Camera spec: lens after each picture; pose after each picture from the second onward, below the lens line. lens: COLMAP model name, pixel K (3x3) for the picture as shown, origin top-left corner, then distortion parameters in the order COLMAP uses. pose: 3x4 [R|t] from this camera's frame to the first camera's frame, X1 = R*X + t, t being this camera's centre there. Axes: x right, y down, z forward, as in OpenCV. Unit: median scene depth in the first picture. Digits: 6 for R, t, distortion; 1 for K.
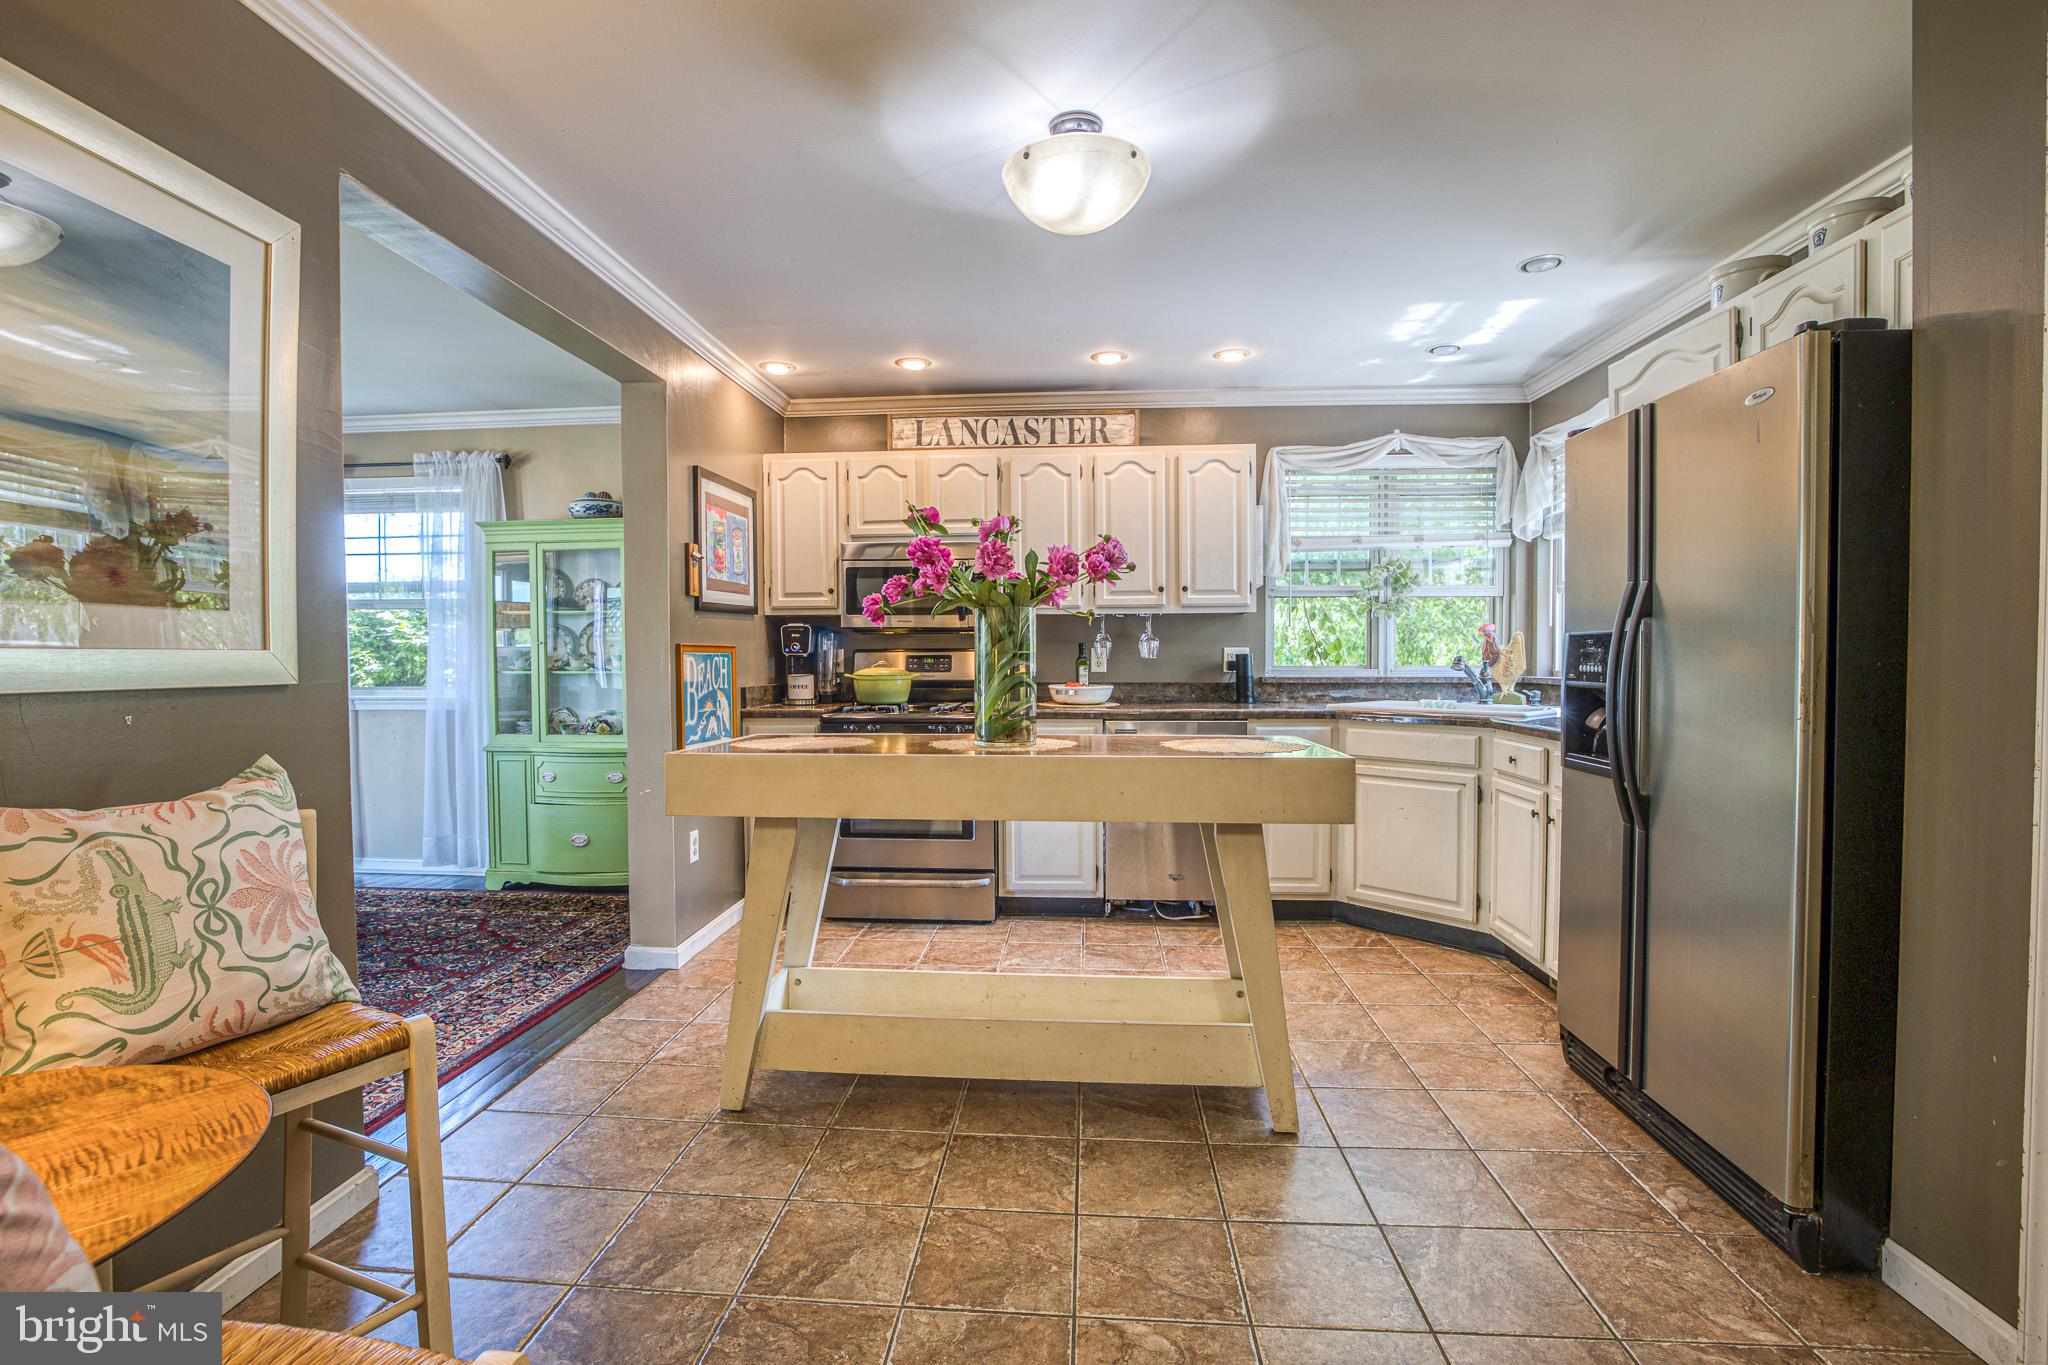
lens RADIAL K [[921.5, 0, 999.2], [0, 921.5, 676.1], [0, 0, 1]] dist [-0.049287, 0.015911]
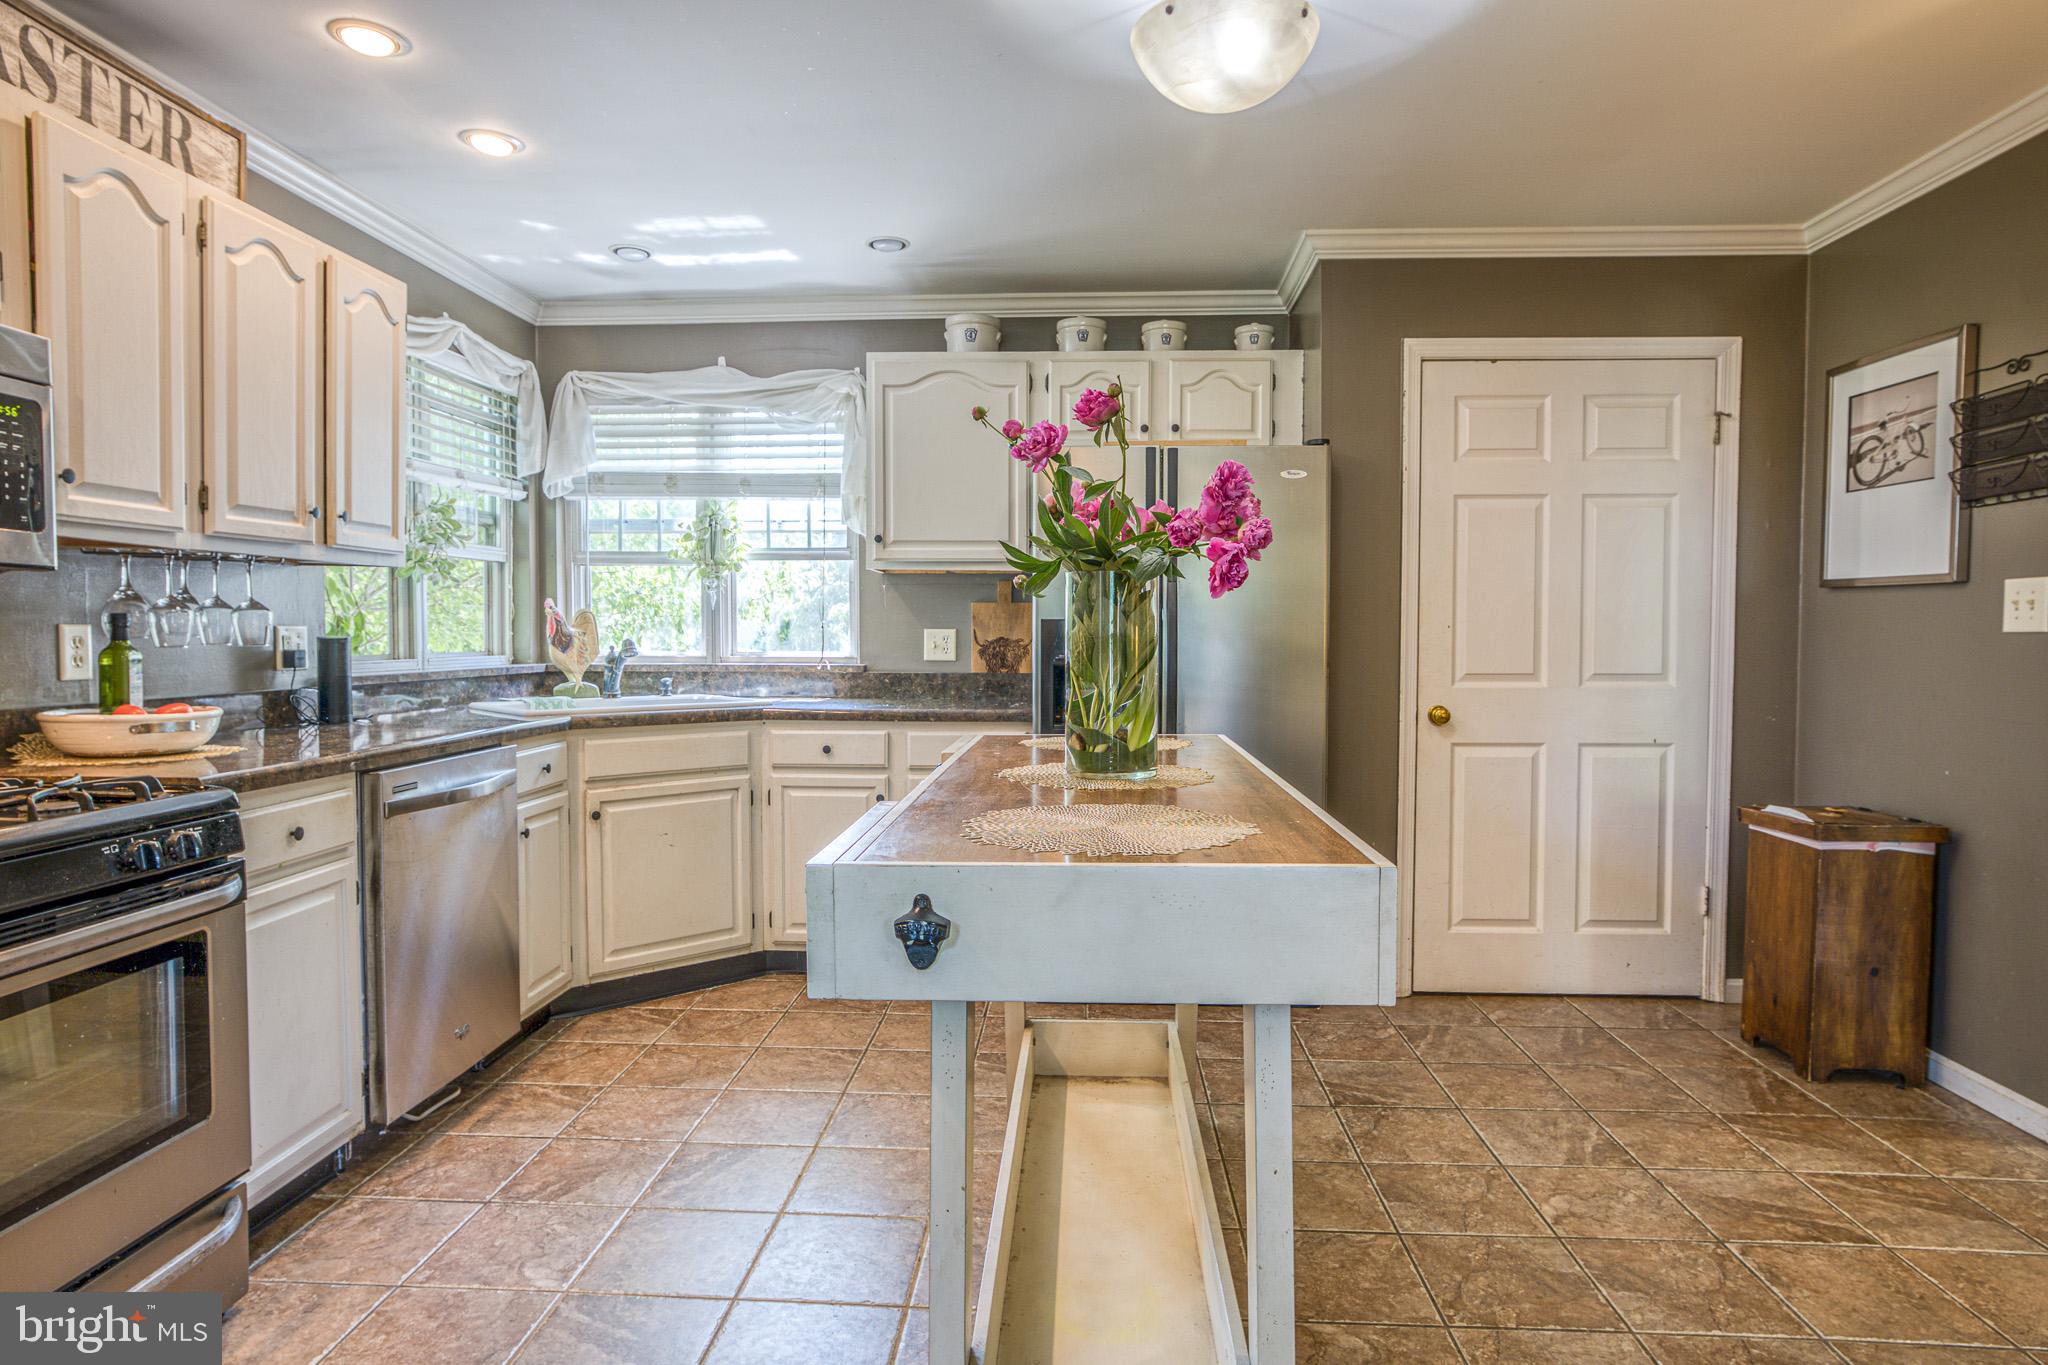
lens RADIAL K [[1154.3, 0, 1020.2], [0, 1154.3, 670.1], [0, 0, 1]] dist [-0.046668, 0.038184]
pose [[-0.015922, -0.030099, 0.999420, -0.521663], [0.022613, 0.999280, 0.030455, -0.018024], [-0.999618, 0.023085, -0.015230, 0.676742]]
